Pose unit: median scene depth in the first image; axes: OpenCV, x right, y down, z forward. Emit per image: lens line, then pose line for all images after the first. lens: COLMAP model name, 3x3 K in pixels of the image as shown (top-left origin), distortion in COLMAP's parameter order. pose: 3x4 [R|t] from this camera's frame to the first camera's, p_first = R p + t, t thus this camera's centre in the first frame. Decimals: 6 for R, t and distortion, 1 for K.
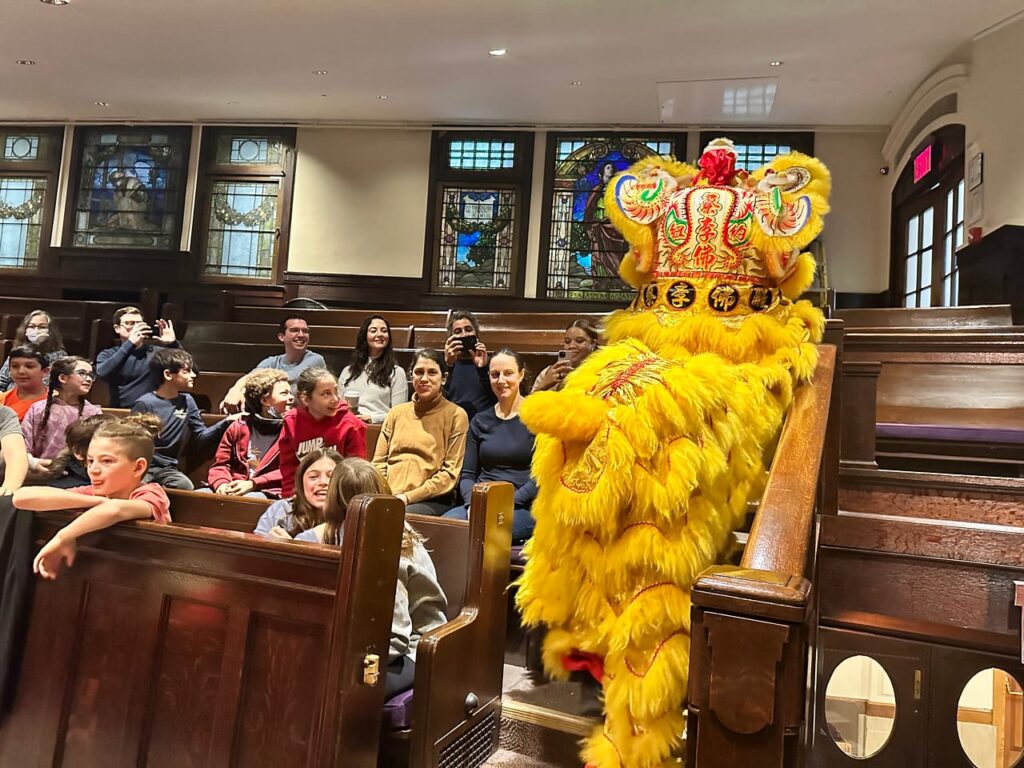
lens RADIAL K [[711.1, 0, 510.8], [0, 711.1, 387.4], [0, 0, 1]] dist [0.123730, -0.168703]
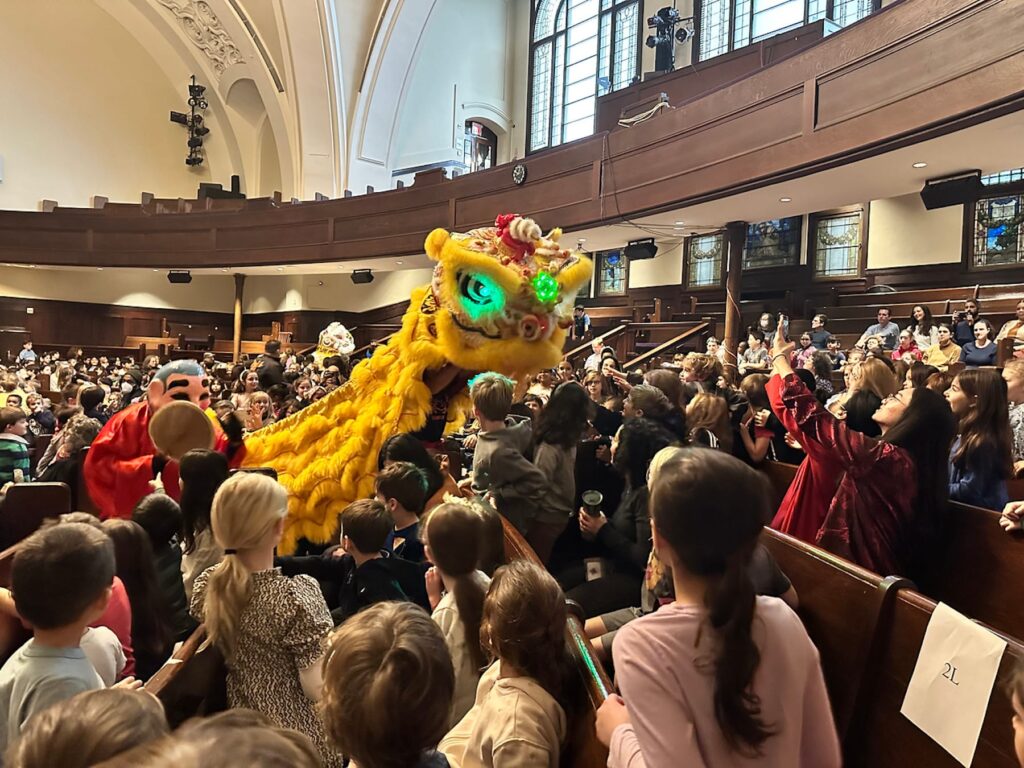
lens RADIAL K [[726.1, 0, 494.2], [0, 726.1, 404.0], [0, 0, 1]] dist [-0.004029, -0.007225]
pose [[0.732488, -0.013439, -0.680647, 0.191640], [0.074161, 0.995430, 0.060155, -0.016420], [0.676728, -0.094541, 0.730138, -0.828677]]
